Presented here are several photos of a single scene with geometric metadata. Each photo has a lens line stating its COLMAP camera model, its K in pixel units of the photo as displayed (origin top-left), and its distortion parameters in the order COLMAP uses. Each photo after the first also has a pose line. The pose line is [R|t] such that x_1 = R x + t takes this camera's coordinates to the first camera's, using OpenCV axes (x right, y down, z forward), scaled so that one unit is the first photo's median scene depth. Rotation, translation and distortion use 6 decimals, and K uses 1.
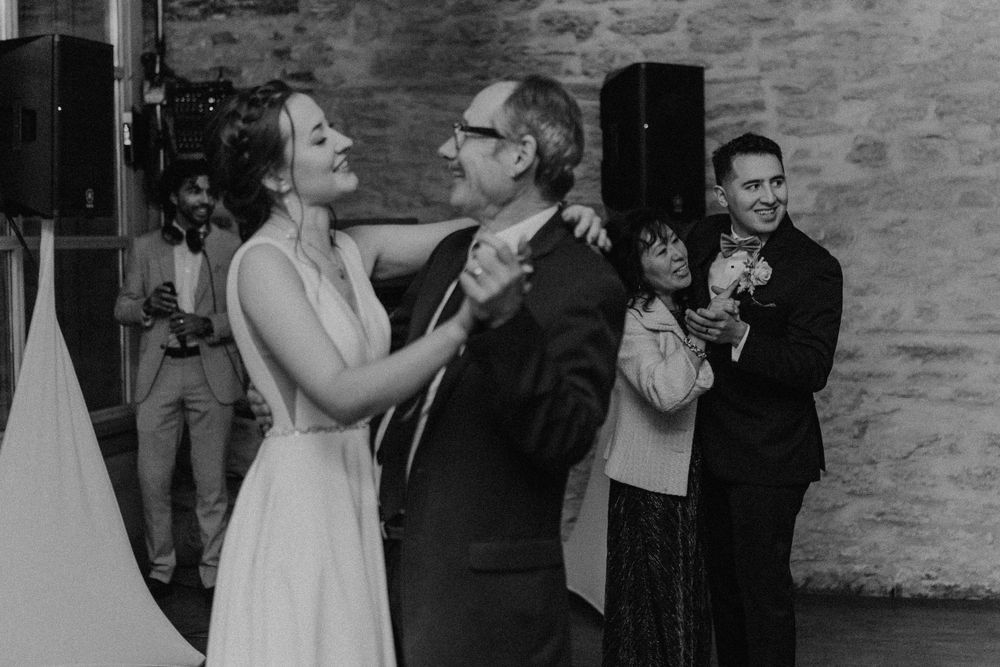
lens RADIAL K [[1509.6, 0, 497.2], [0, 1509.6, 330.0], [0, 0, 1]] dist [0.081890, -0.434915]
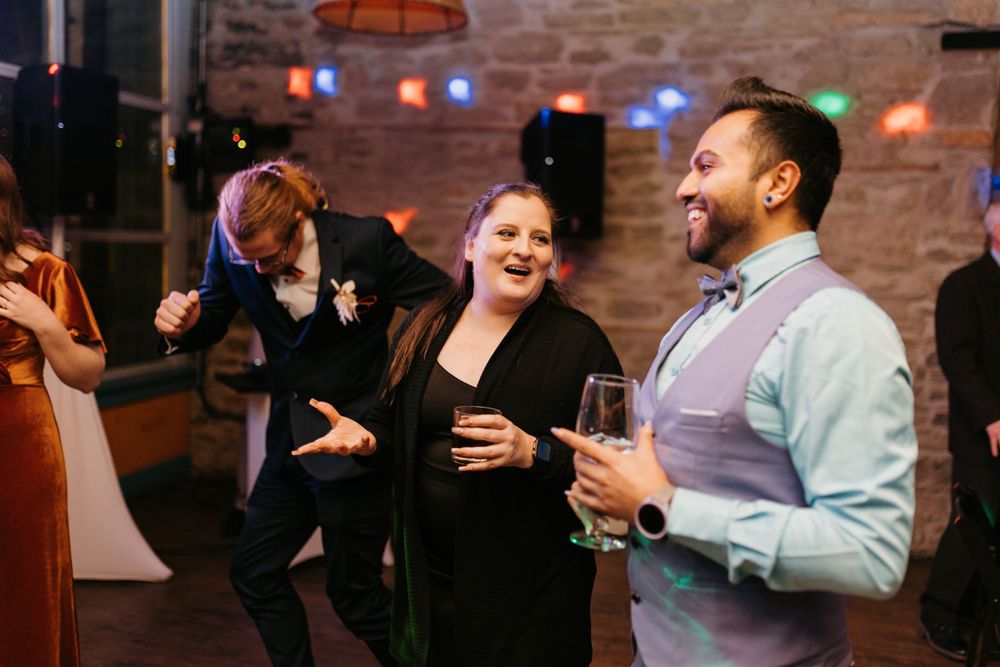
lens RADIAL K [[941.1, 0, 500.0], [0, 941.1, 333.5], [0, 0, 1]] dist [-0.009586, 0.014396]
pose [[0.998401, 0.044560, -0.034777, 0.078493], [-0.043454, 0.998545, 0.031945, -0.013730], [0.036150, -0.030383, 0.998884, 0.198513]]
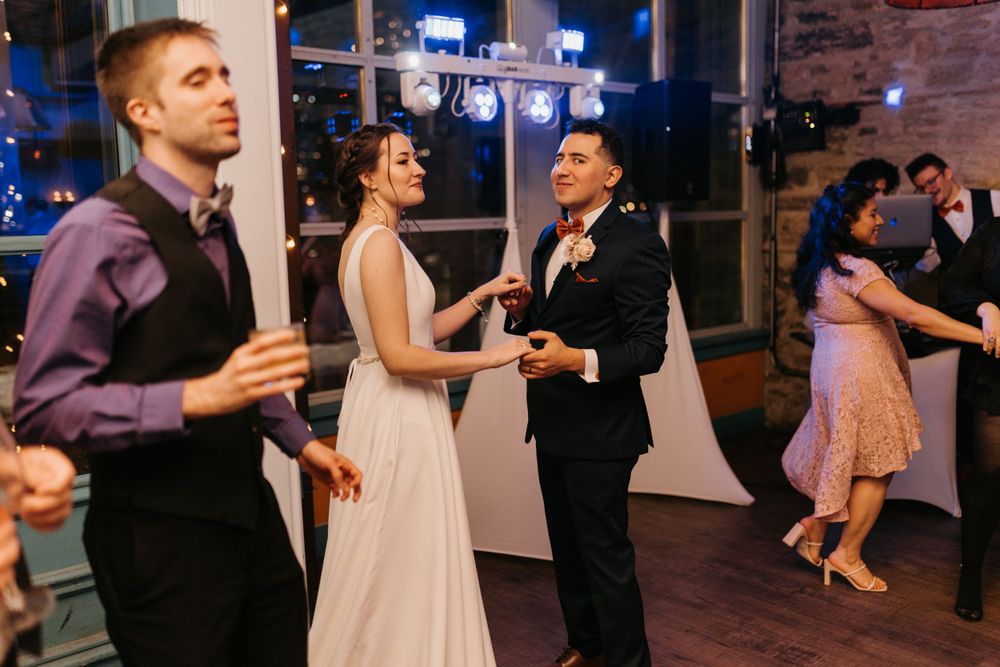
lens RADIAL K [[941.1, 0, 500.0], [0, 941.1, 333.5], [0, 0, 1]] dist [-0.009586, 0.014396]
pose [[0.820047, 0.056279, -0.569522, 0.095354], [-0.015349, 0.996958, 0.076417, -0.008742], [0.572090, -0.053924, 0.818417, 0.097327]]
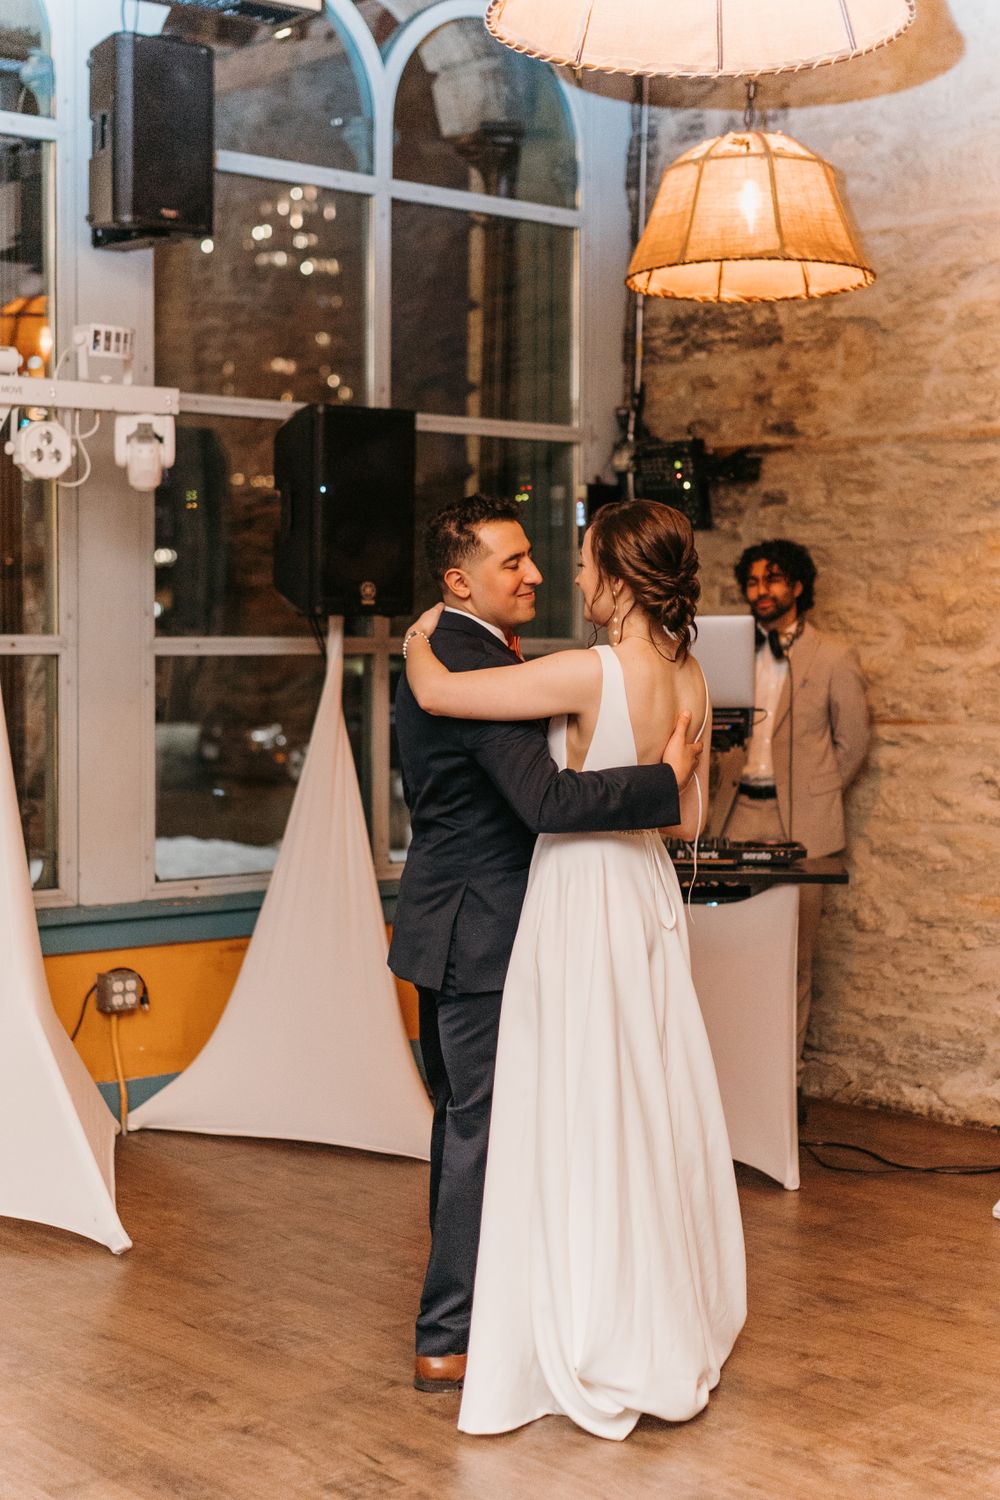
lens RADIAL K [[2264.4, 0, 489.7], [0, 2264.4, 754.2], [0, 0, 1]] dist [0.081890, -0.434915]
pose [[0.808760, 0.037268, -0.586956, 0.436006], [-0.045946, 0.998944, 0.000118, 0.000217], [0.586341, 0.026872, 0.809619, 0.010580]]
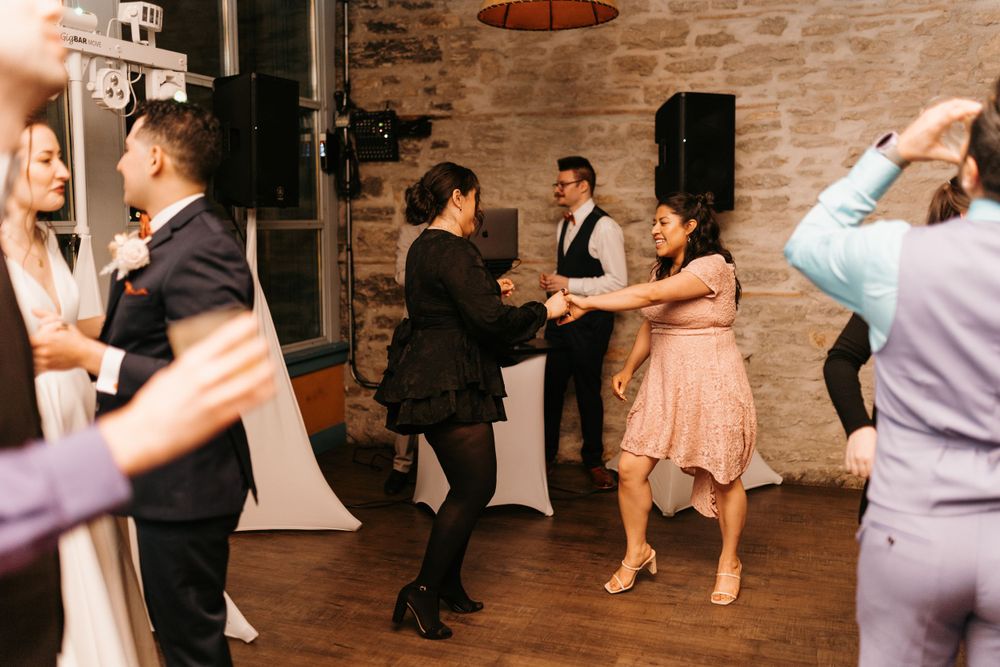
lens RADIAL K [[941.1, 0, 500.0], [0, 941.1, 333.5], [0, 0, 1]] dist [-0.009586, 0.014396]
pose [[0.994238, 0.017198, -0.105809, 0.019756], [-0.011029, 0.998220, 0.058616, -0.009227], [0.106628, -0.057111, 0.992657, 0.130819]]
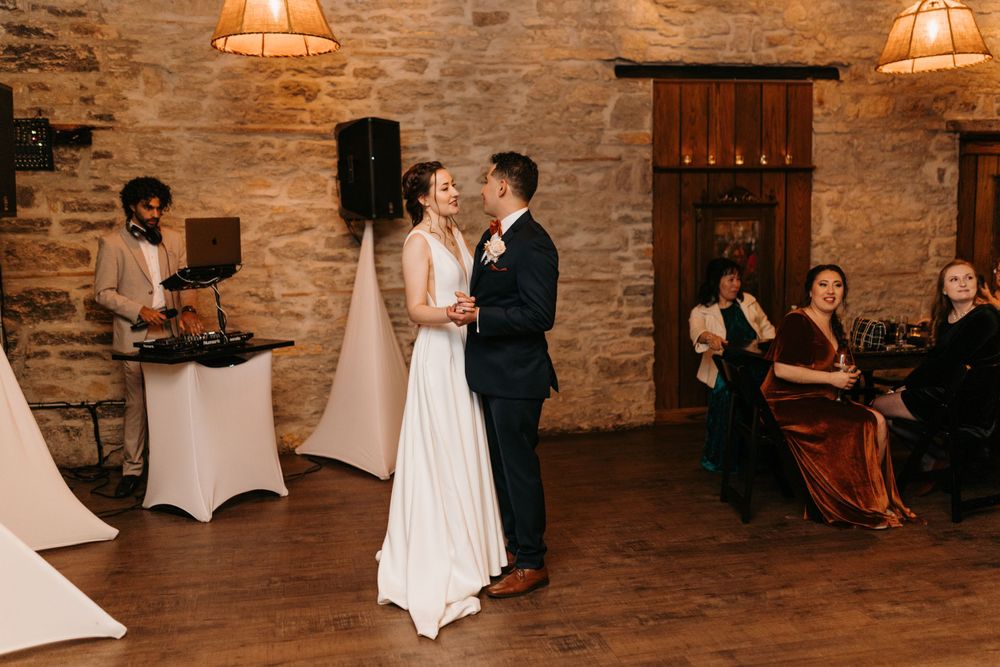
lens RADIAL K [[941.1, 0, 500.0], [0, 941.1, 333.5], [0, 0, 1]] dist [-0.009586, 0.014396]
pose [[0.895936, -0.058035, 0.440375, -0.203712], [0.039060, 0.997881, 0.052039, 0.001526], [-0.442462, -0.029423, 0.896304, 0.053024]]
